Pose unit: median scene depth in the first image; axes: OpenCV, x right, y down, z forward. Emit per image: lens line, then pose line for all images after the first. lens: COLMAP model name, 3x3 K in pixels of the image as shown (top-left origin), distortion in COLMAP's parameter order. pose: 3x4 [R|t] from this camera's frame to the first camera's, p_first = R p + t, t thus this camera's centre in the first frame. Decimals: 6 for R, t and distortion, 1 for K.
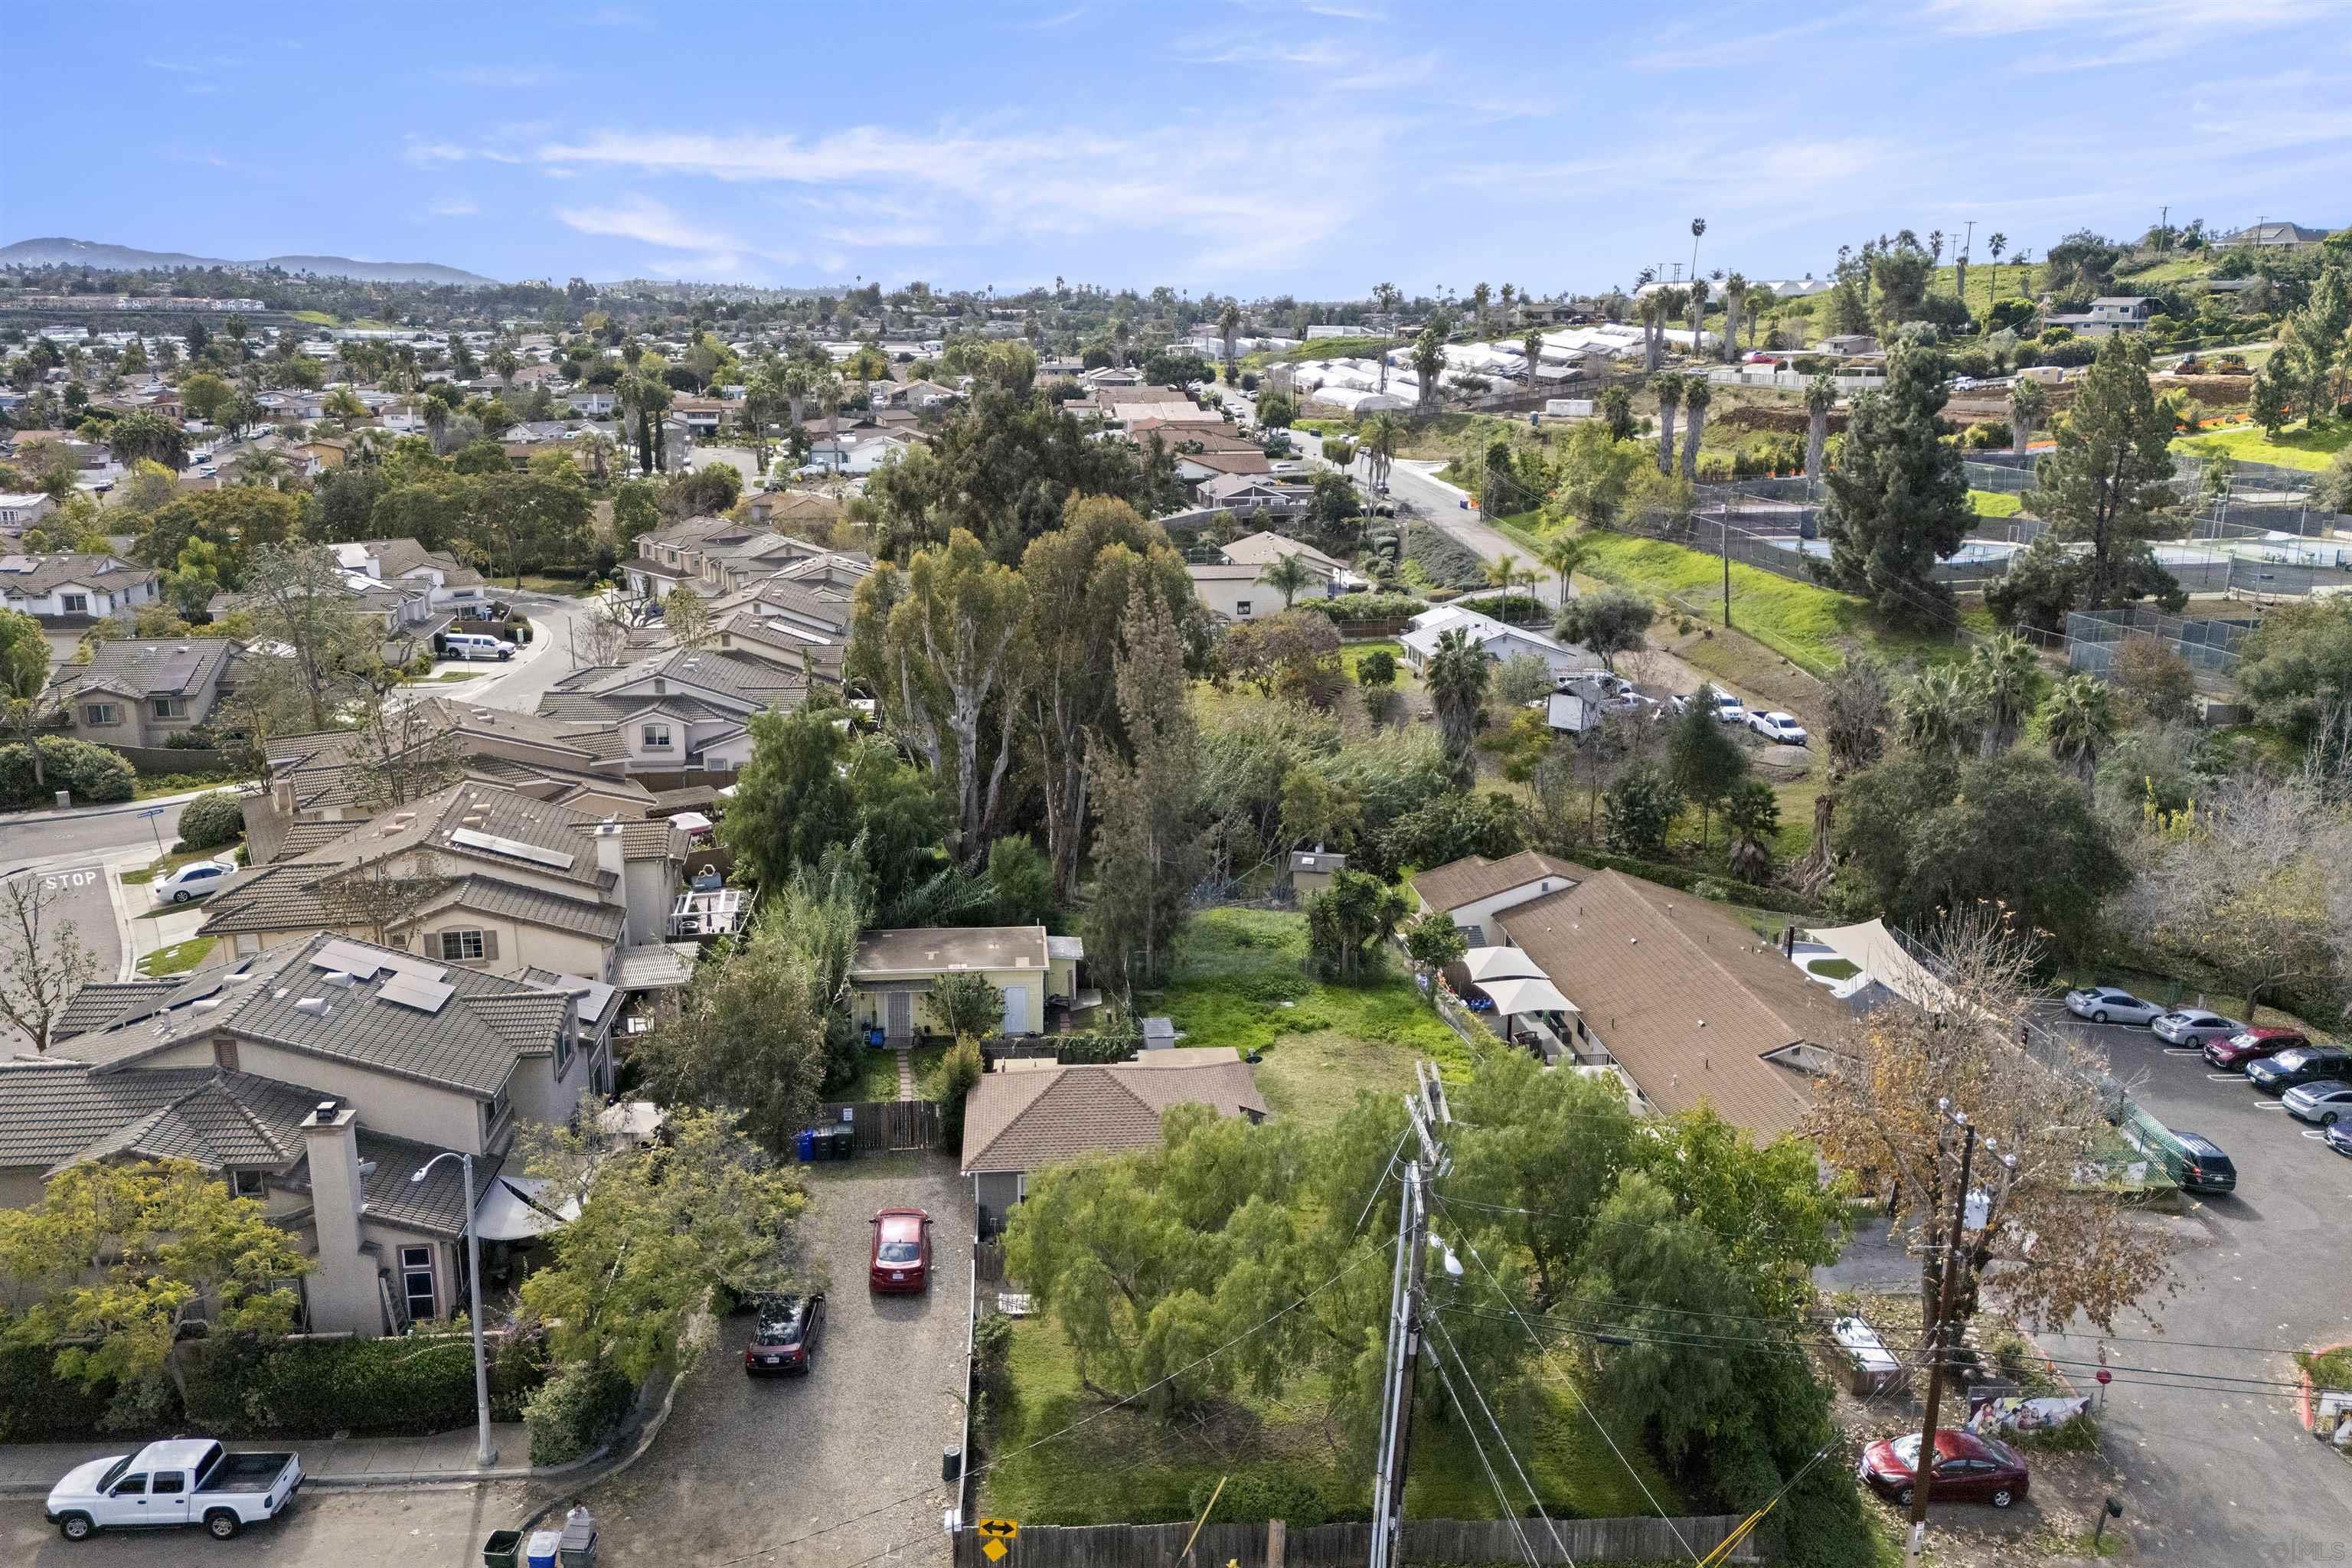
lens RADIAL K [[1728.3, 0, 1166.4], [0, 1728.3, 779.4], [0, 0, 1]] dist [0.083224, -0.077147]
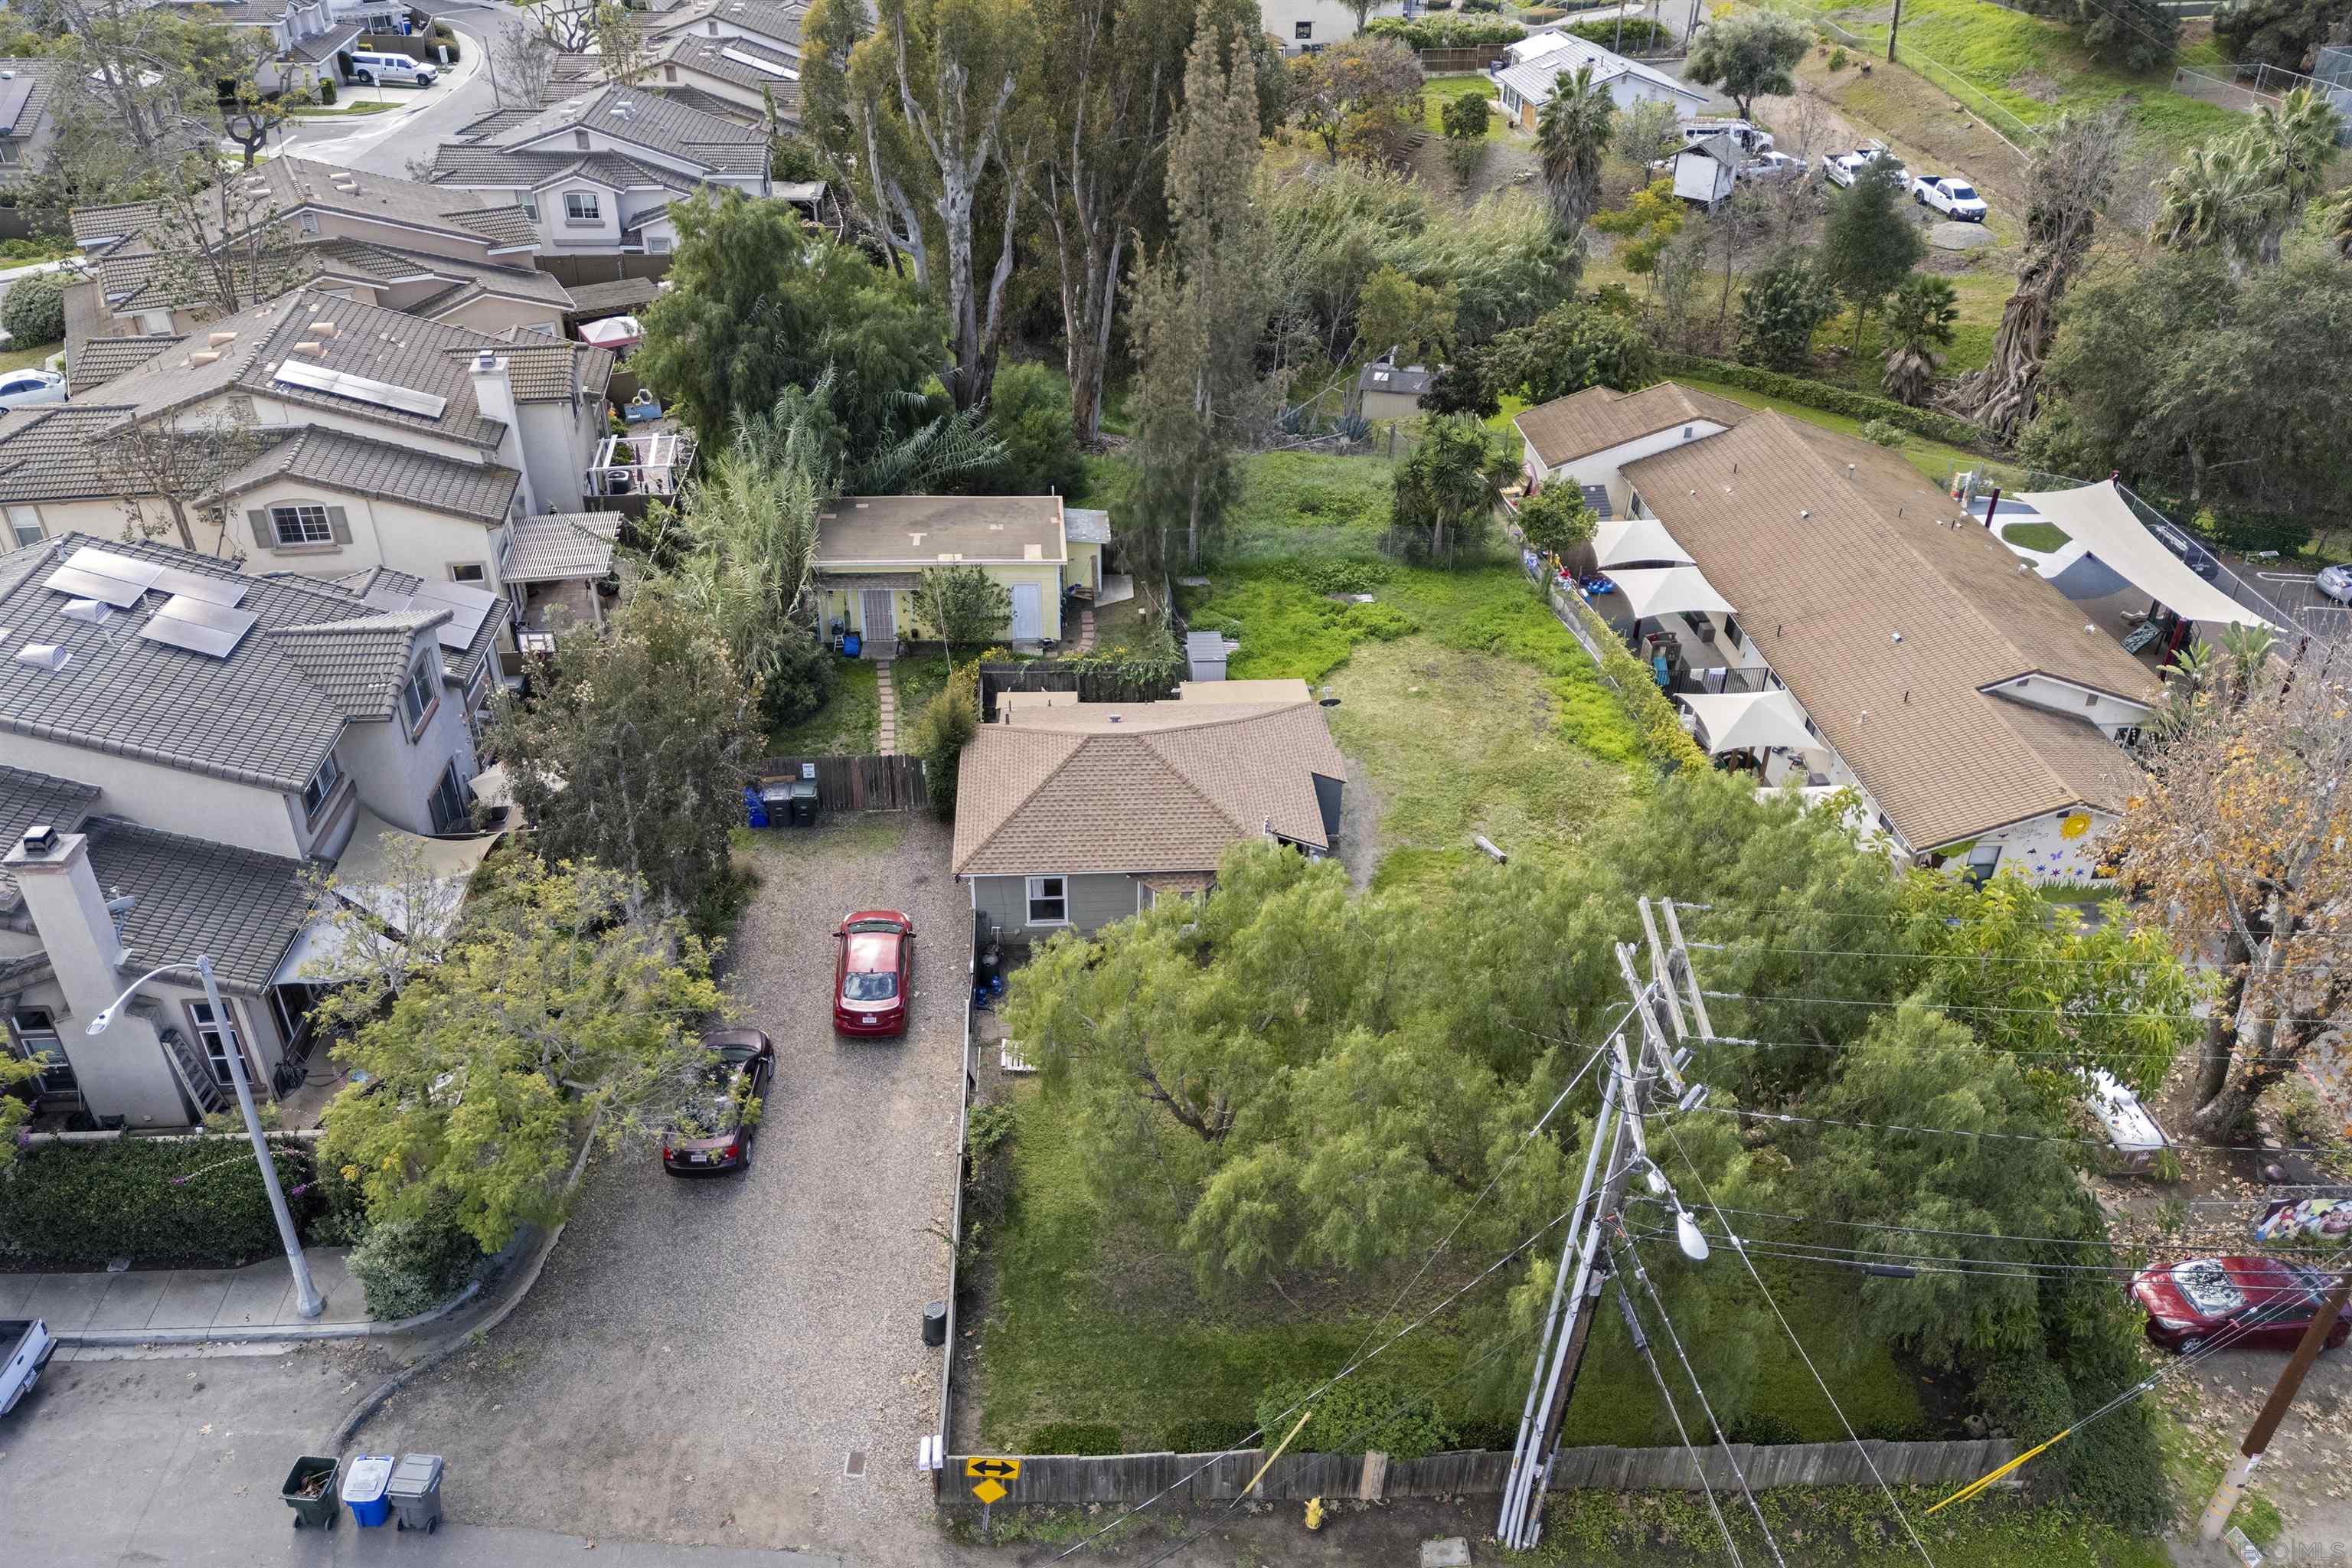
lens RADIAL K [[1711.5, 0, 1168.8], [0, 1711.5, 754.7], [0, 0, 1]] dist [0.080281, -0.072089]
pose [[0.999800, 0.016427, -0.011439, -0.010537], [-0.012226, 0.953590, 0.300859, -0.036765], [0.015850, -0.300659, 0.953600, 0.213036]]
